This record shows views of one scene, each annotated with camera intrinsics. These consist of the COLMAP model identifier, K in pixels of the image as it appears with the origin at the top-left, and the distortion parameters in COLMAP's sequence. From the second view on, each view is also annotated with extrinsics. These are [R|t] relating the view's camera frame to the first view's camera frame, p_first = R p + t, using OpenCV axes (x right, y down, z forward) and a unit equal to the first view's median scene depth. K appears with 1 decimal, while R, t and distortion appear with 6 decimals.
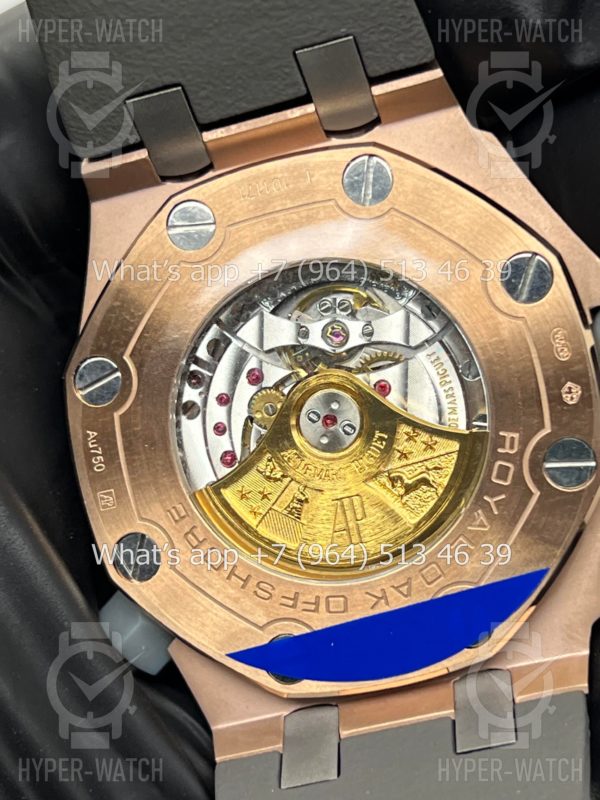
lens RADIAL K [[1843.4, 0, 309.6], [0, 1843.4, 417.2], [0, 0, 1]] dist [0.192946, 0.000000]
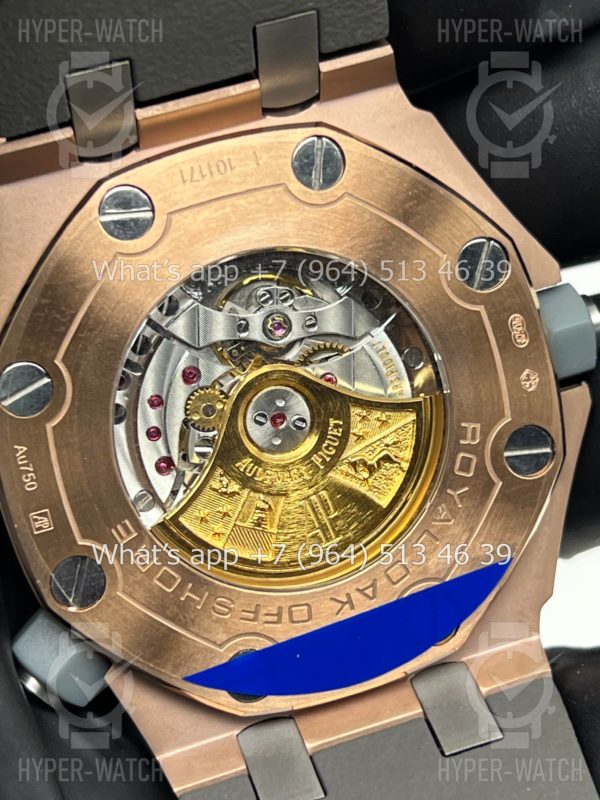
lens RADIAL K [[1843.4, 0, 298.9], [0, 1843.4, 401.6], [0, 0, 1]] dist [0.192946, 0.000000]
pose [[0.928213, -0.056214, 0.367777, -0.327904], [0.037127, 0.997581, 0.058775, -0.062575], [-0.370191, -0.040902, 0.928055, 0.125955]]
